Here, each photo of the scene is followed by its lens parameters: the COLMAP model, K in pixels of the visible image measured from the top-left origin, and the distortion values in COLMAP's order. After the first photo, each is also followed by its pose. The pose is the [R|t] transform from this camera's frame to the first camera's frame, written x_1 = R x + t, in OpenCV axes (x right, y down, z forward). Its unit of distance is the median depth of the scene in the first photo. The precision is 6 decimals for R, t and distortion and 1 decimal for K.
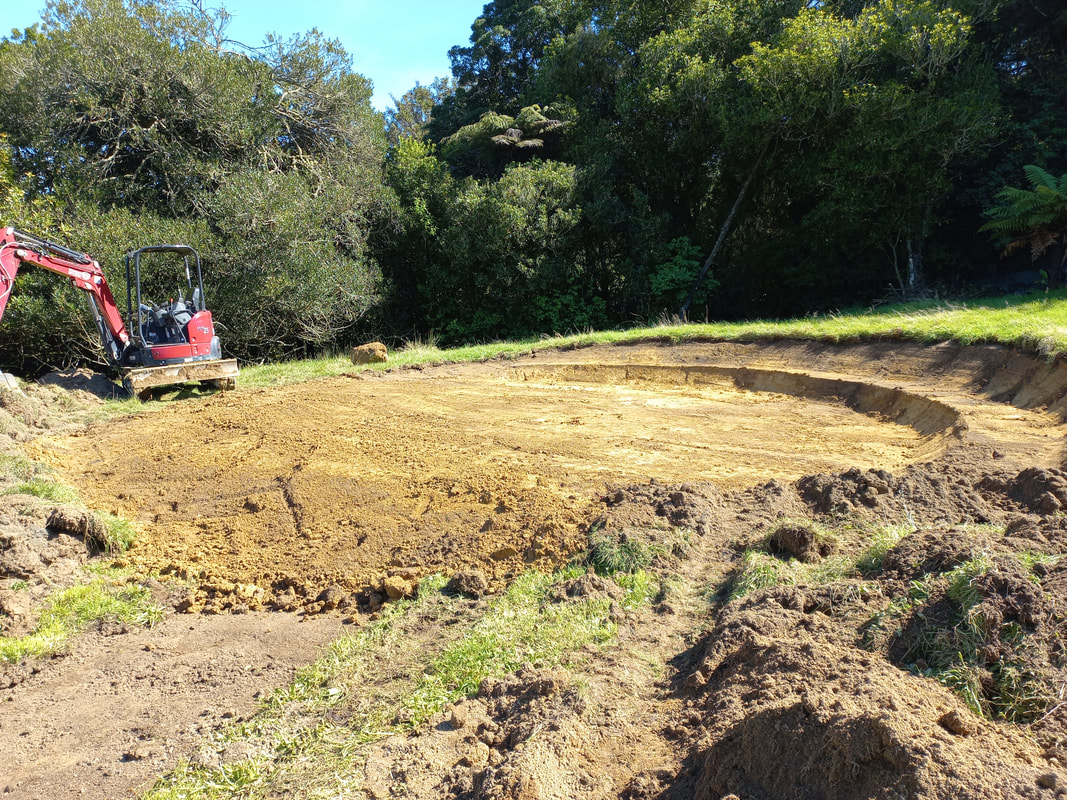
lens RADIAL K [[770.7, 0, 533.5], [0, 770.7, 400.0], [0, 0, 1]] dist [0.047847, -0.004790]
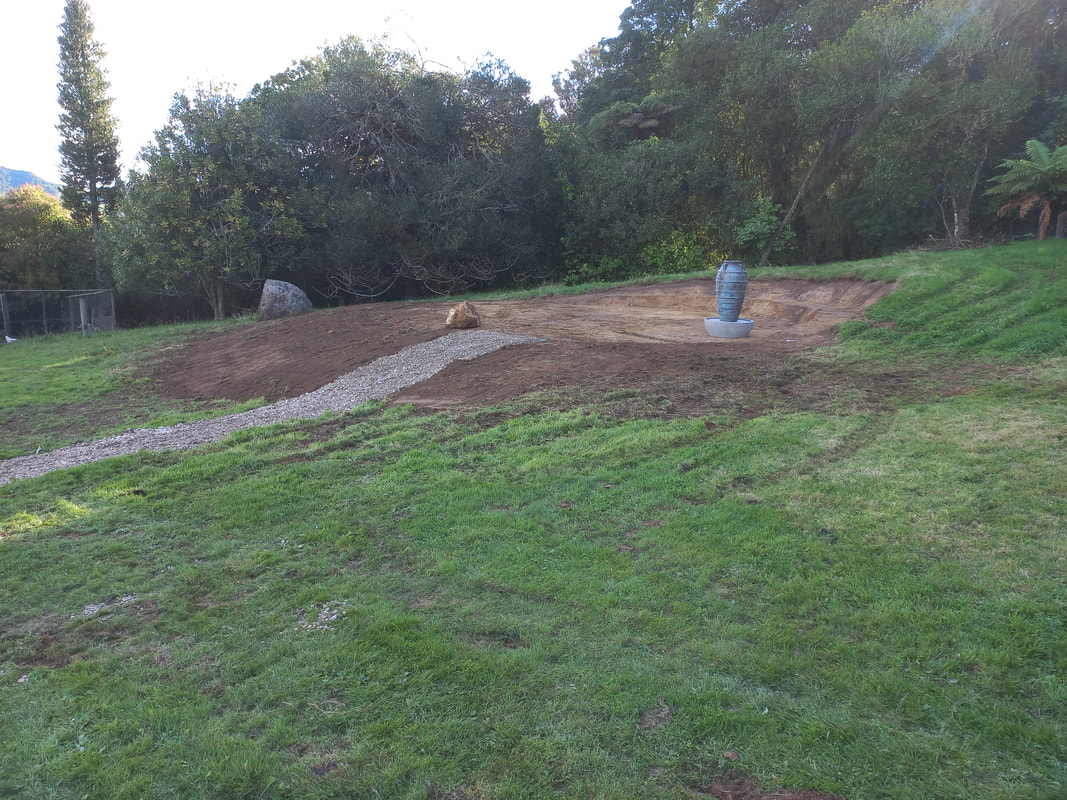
lens RADIAL K [[757.8, 0, 533.5], [0, 757.8, 400.0], [0, 0, 1]] dist [0.004811, 0.000271]
pose [[0.970822, 0.041366, -0.236208, 0.144315], [-0.022378, 0.996339, 0.082510, 0.025992], [0.238756, -0.074817, 0.968193, -0.333388]]
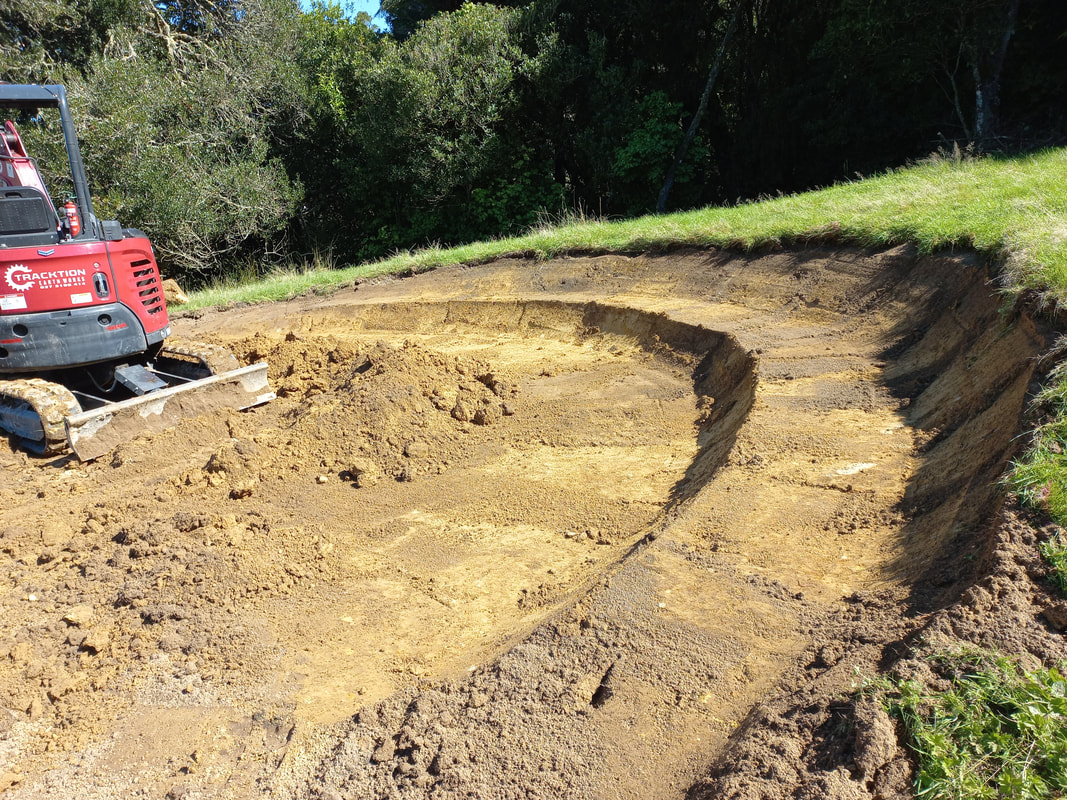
lens RADIAL K [[770.7, 0, 533.5], [0, 770.7, 400.0], [0, 0, 1]] dist [0.047847, -0.004790]
pose [[0.986481, -0.036297, -0.159806, 0.202862], [0.059840, 0.987609, 0.145077, -0.036003], [0.152560, -0.152678, 0.976430, 0.220924]]
